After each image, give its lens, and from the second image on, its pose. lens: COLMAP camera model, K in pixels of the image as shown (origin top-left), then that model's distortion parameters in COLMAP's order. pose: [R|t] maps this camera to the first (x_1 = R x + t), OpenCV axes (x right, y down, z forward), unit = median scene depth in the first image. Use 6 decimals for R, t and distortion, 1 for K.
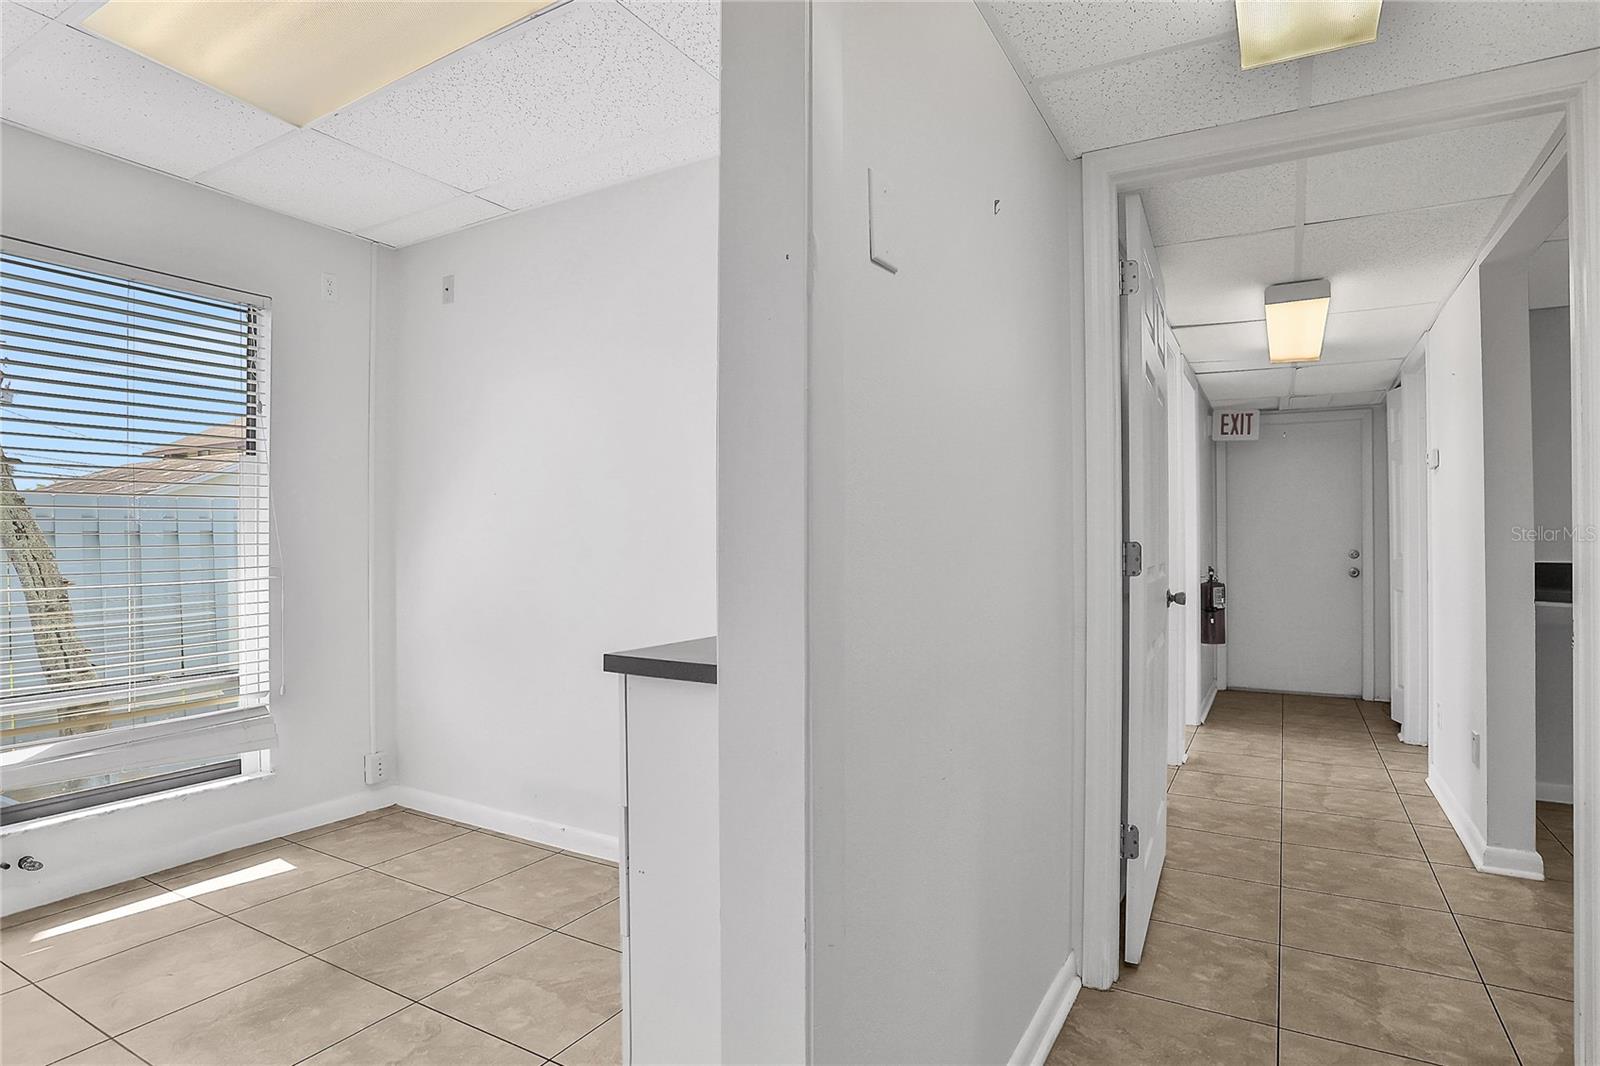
lens RADIAL K [[869.2, 0, 812.0], [0, 869.2, 526.7], [0, 0, 1]] dist [-0.053370, 0.027373]
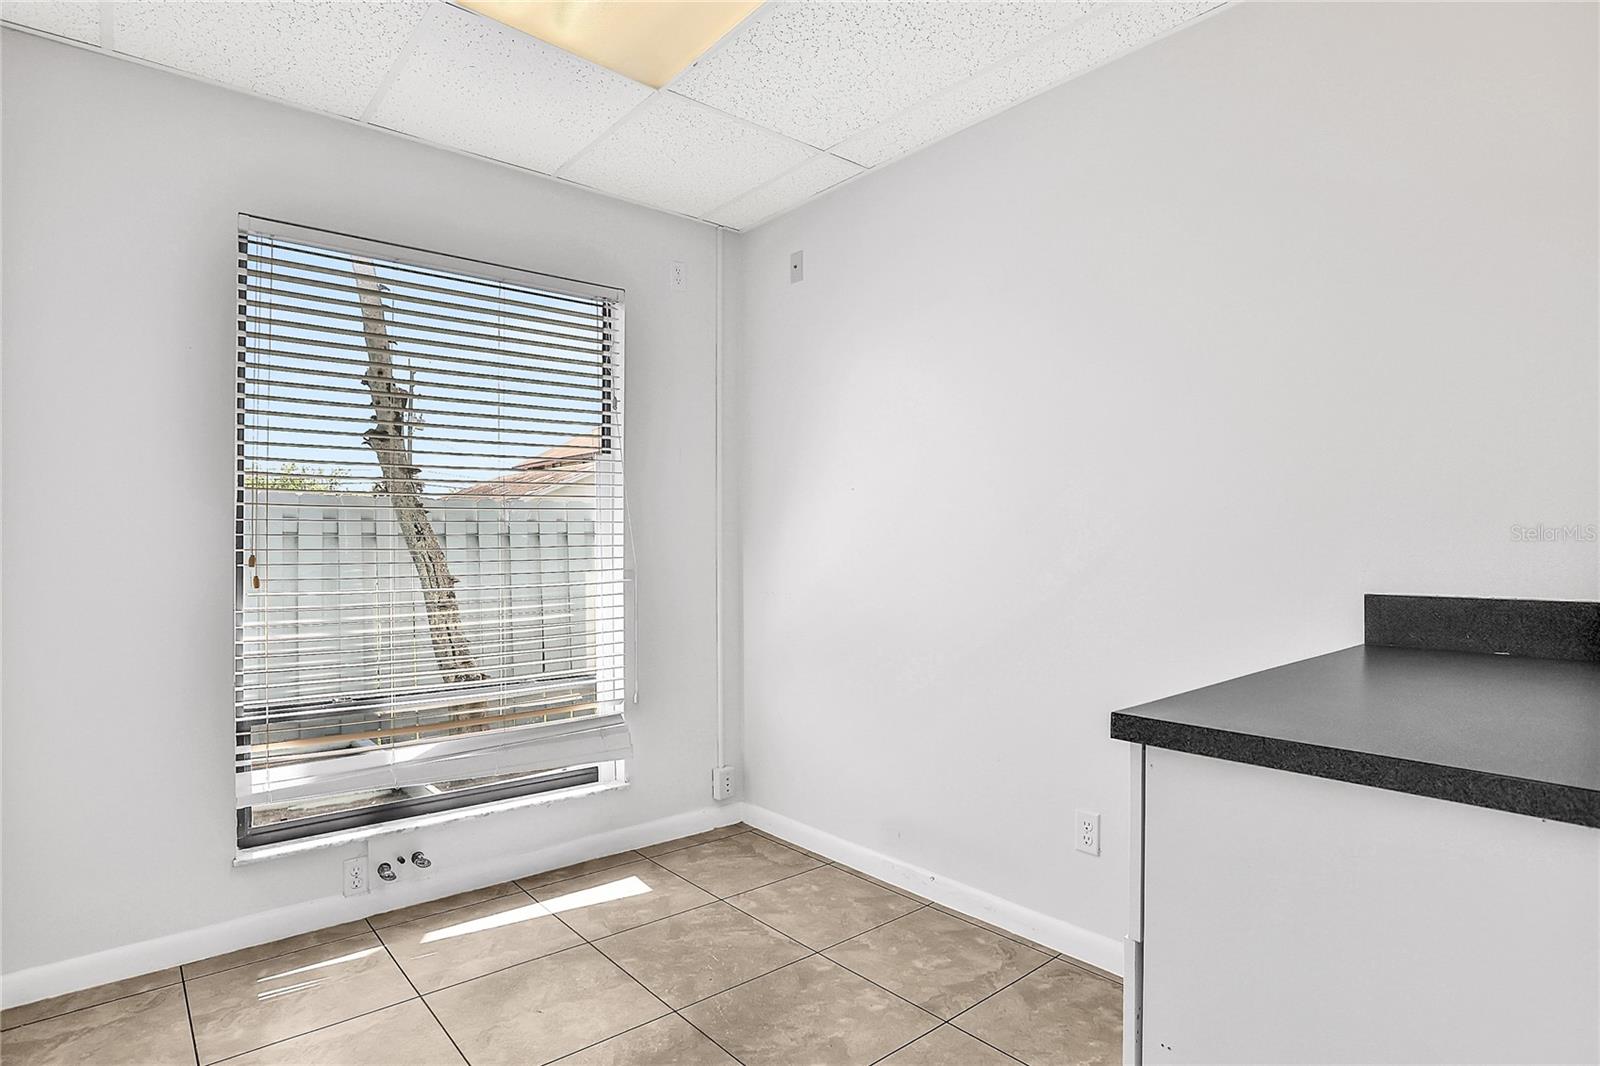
lens RADIAL K [[869.2, 0, 830.3], [0, 869.2, 518.1], [0, 0, 1]] dist [-0.053370, 0.027373]
pose [[0.951120, -0.009997, -0.308660, -0.116349], [0.006774, 0.999911, -0.011513, 0.002266], [0.308747, 0.008859, 0.951103, 0.148319]]
